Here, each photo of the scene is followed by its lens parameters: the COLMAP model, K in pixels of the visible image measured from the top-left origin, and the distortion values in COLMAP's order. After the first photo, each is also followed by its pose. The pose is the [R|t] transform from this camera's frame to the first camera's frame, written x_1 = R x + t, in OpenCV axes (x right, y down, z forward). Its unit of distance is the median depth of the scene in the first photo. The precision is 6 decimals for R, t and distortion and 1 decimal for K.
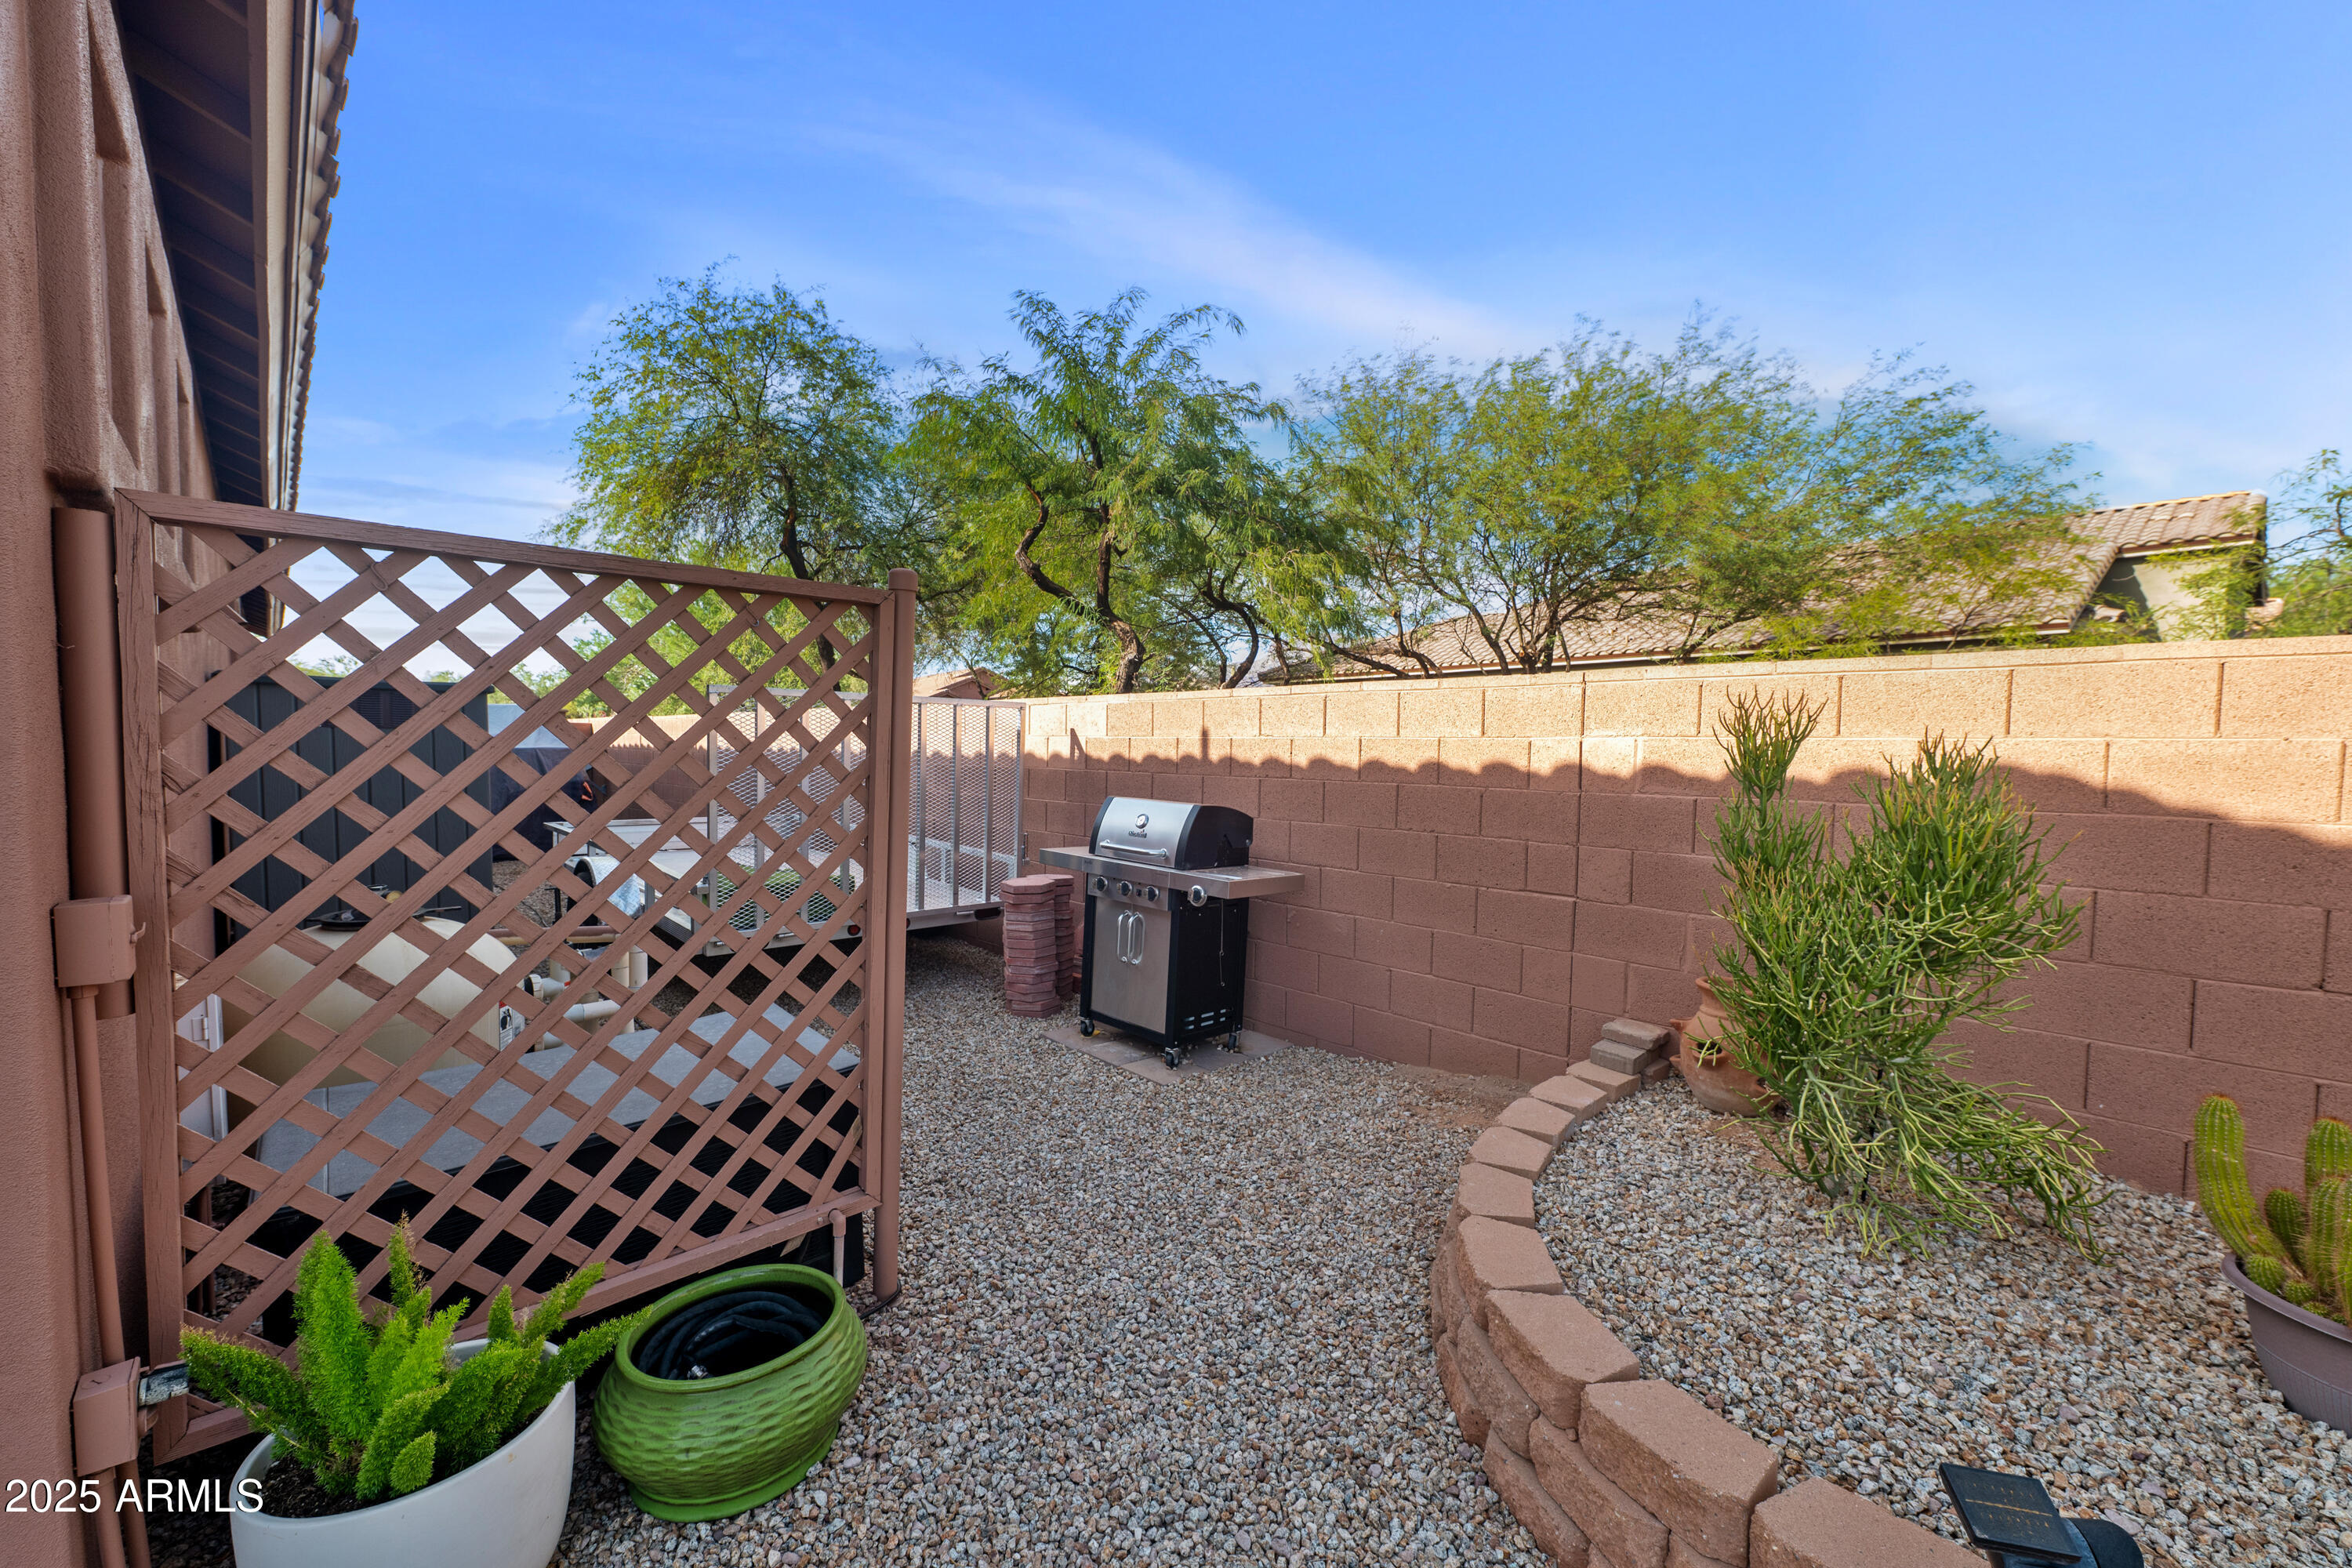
lens RADIAL K [[927.6, 0, 1186.3], [0, 927.6, 780.9], [0, 0, 1]] dist [-0.011886, 0.000644]
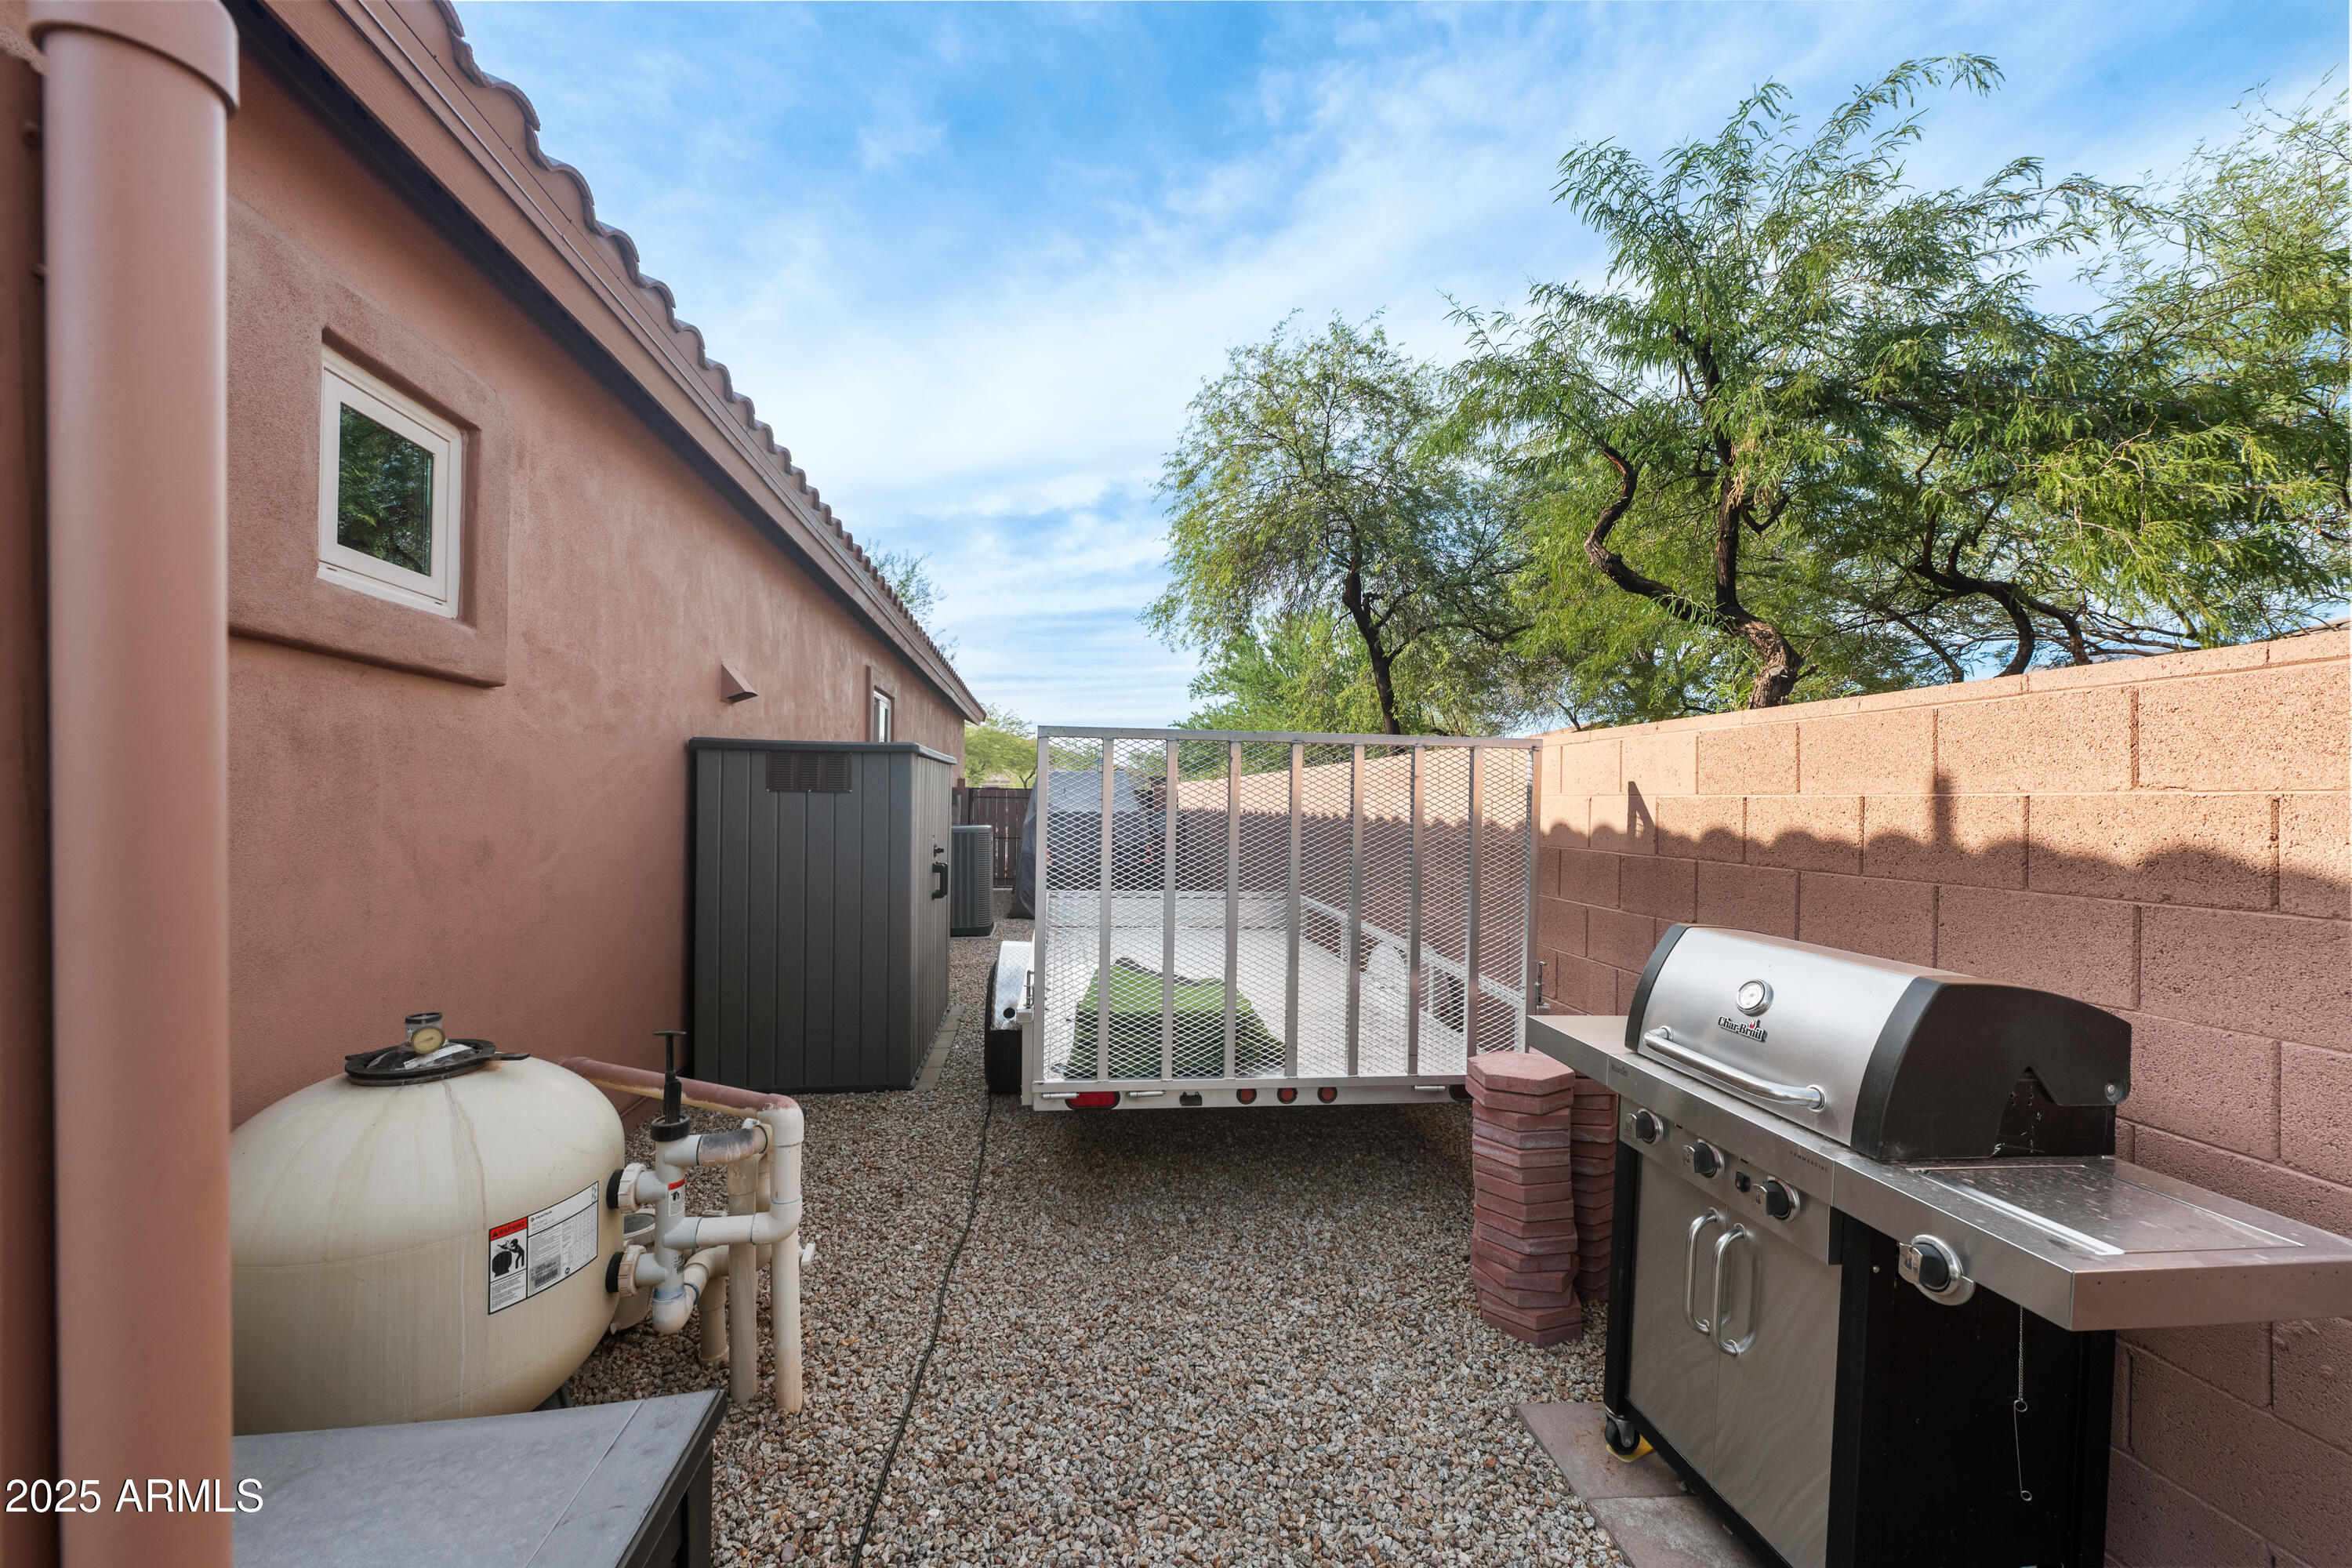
lens RADIAL K [[927.6, 0, 1173.9], [0, 927.6, 788.0], [0, 0, 1]] dist [-0.011886, 0.000644]
pose [[0.791974, -0.010809, -0.610459, -0.000688], [-0.027630, 0.998184, -0.053520, -0.009883], [0.609929, 0.059253, 0.790238, 0.264521]]
